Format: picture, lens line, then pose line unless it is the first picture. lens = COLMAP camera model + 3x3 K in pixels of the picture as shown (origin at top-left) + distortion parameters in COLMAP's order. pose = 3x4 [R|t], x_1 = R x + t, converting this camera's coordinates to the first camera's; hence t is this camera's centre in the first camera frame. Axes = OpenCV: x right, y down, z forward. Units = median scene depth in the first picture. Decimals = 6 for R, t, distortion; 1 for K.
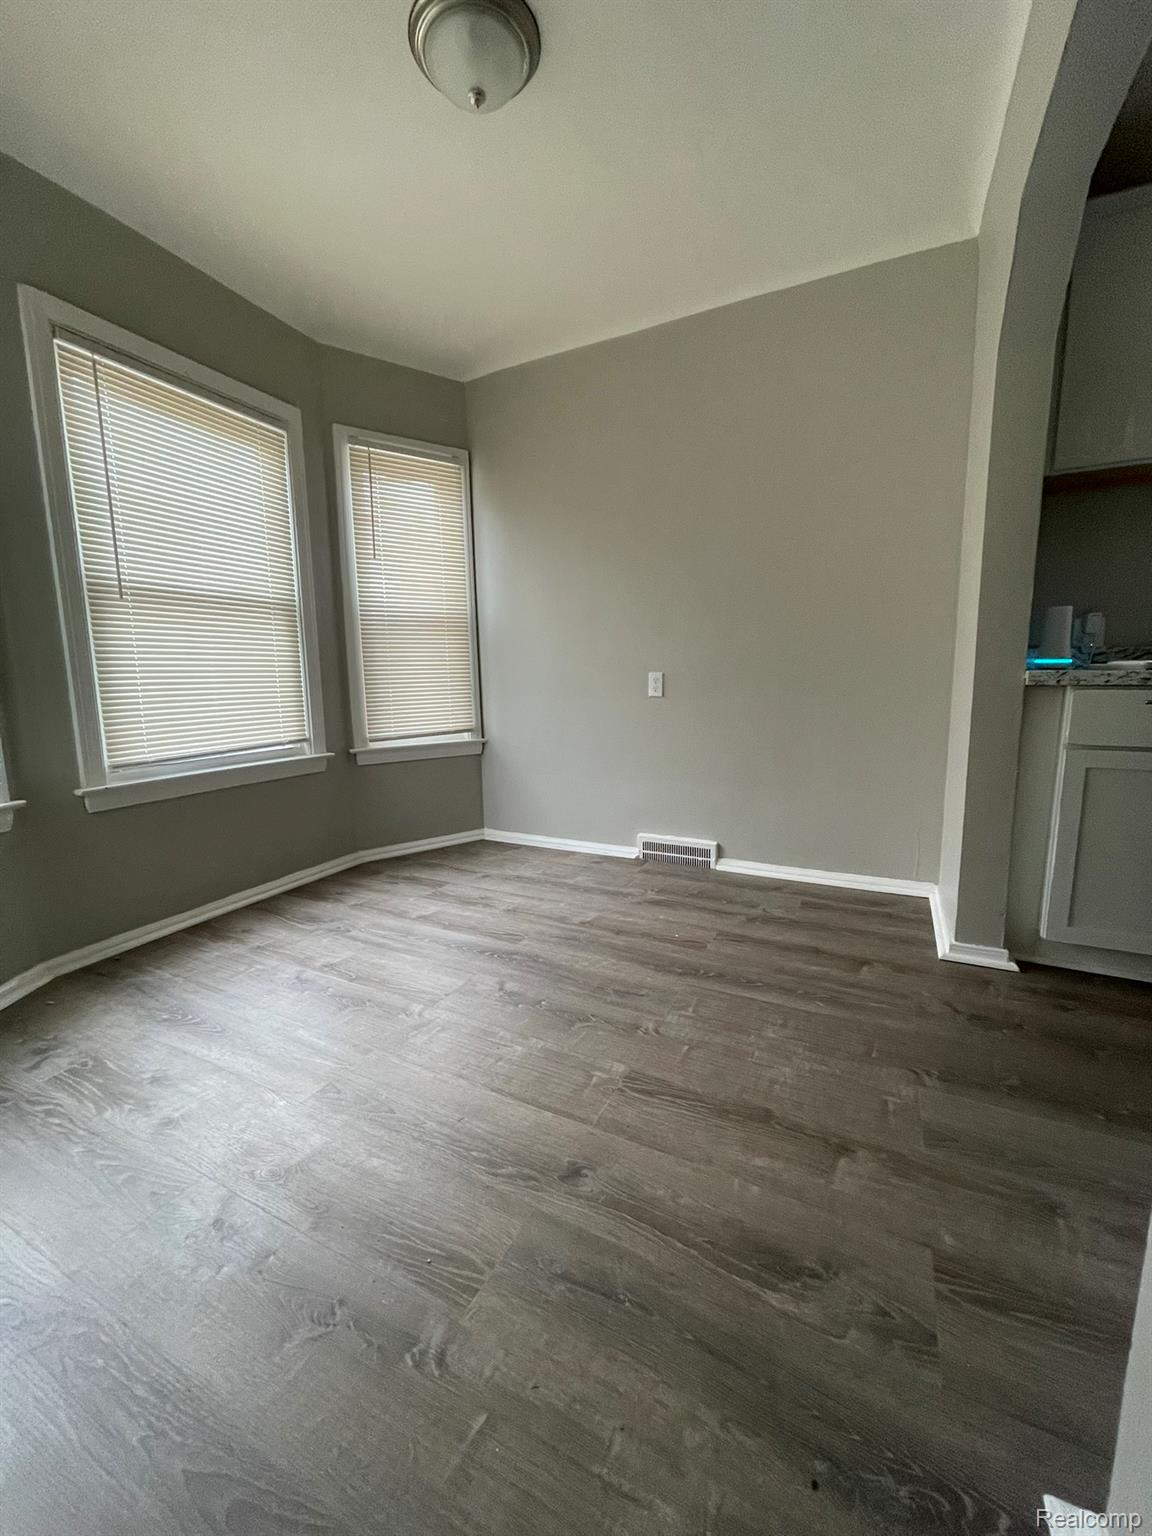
lens RADIAL K [[613.9, 0, 566.9], [0, 613.9, 762.6], [0, 0, 1]] dist [-0.003467, 0.000120]
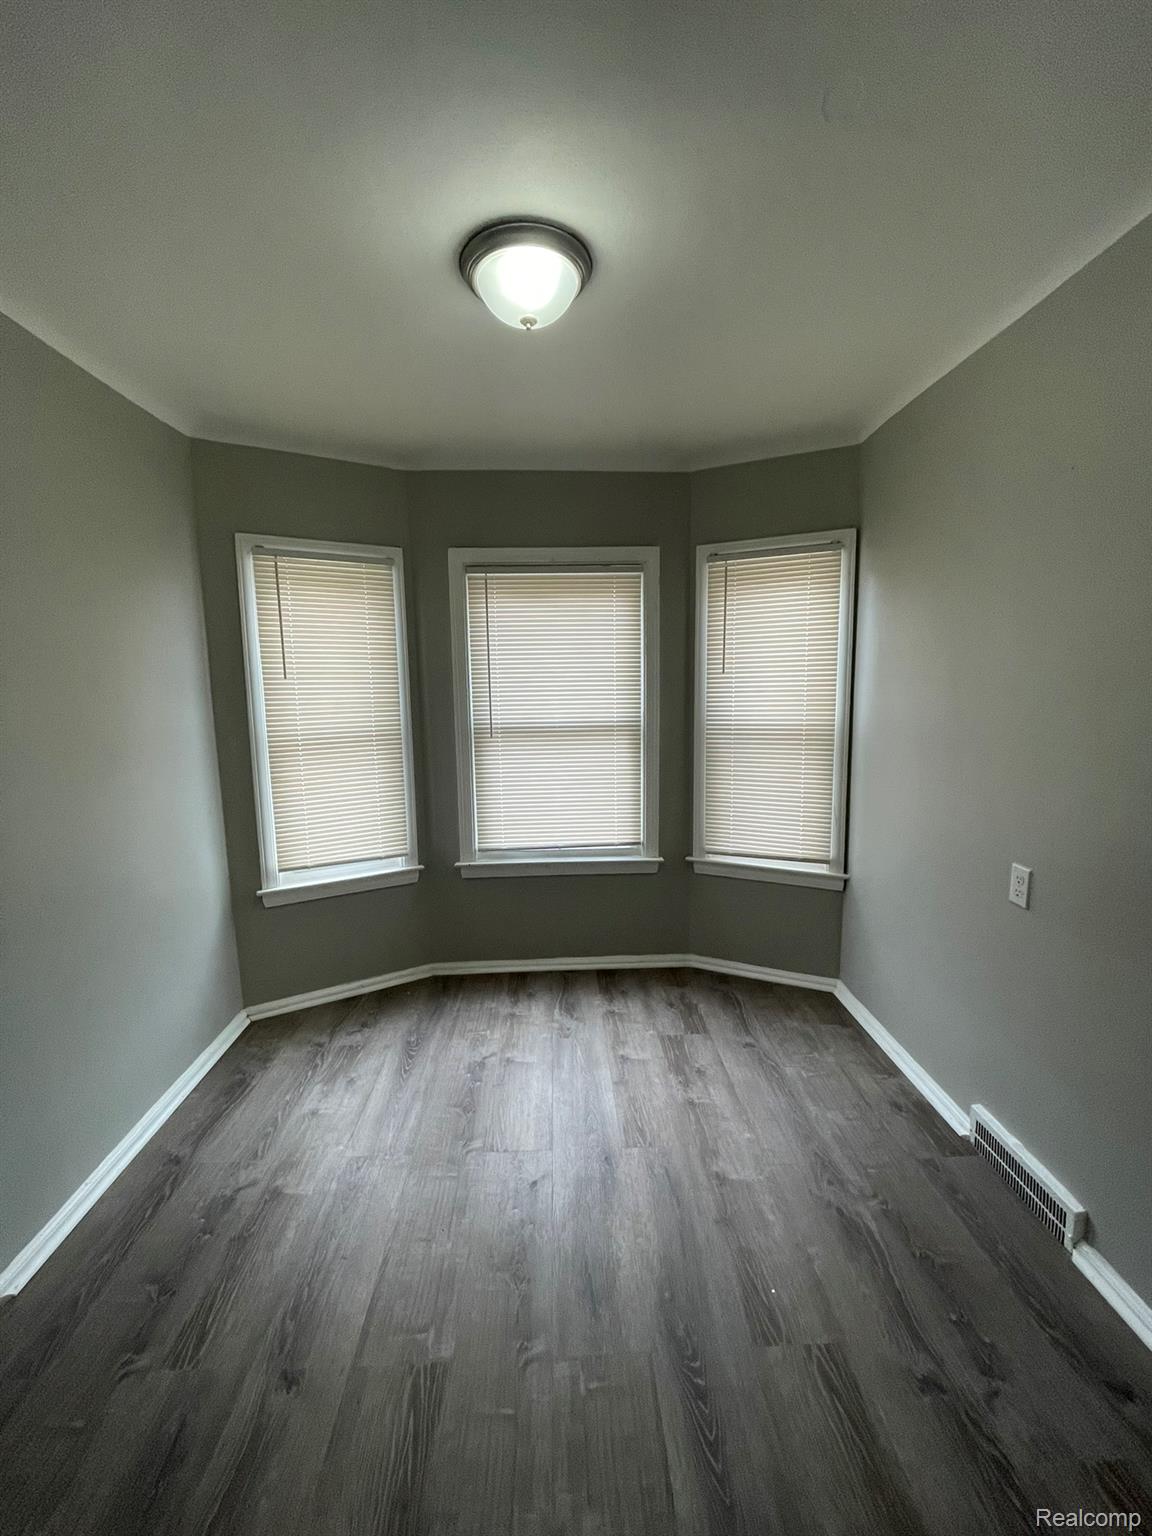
lens RADIAL K [[613.9, 0, 567.9], [0, 613.9, 762.3], [0, 0, 1]] dist [-0.003467, 0.000120]
pose [[0.483316, 0.123264, -0.866725, 0.467238], [-0.113815, 0.990483, 0.077397, -0.260734], [0.868016, 0.061239, 0.492745, 0.342968]]
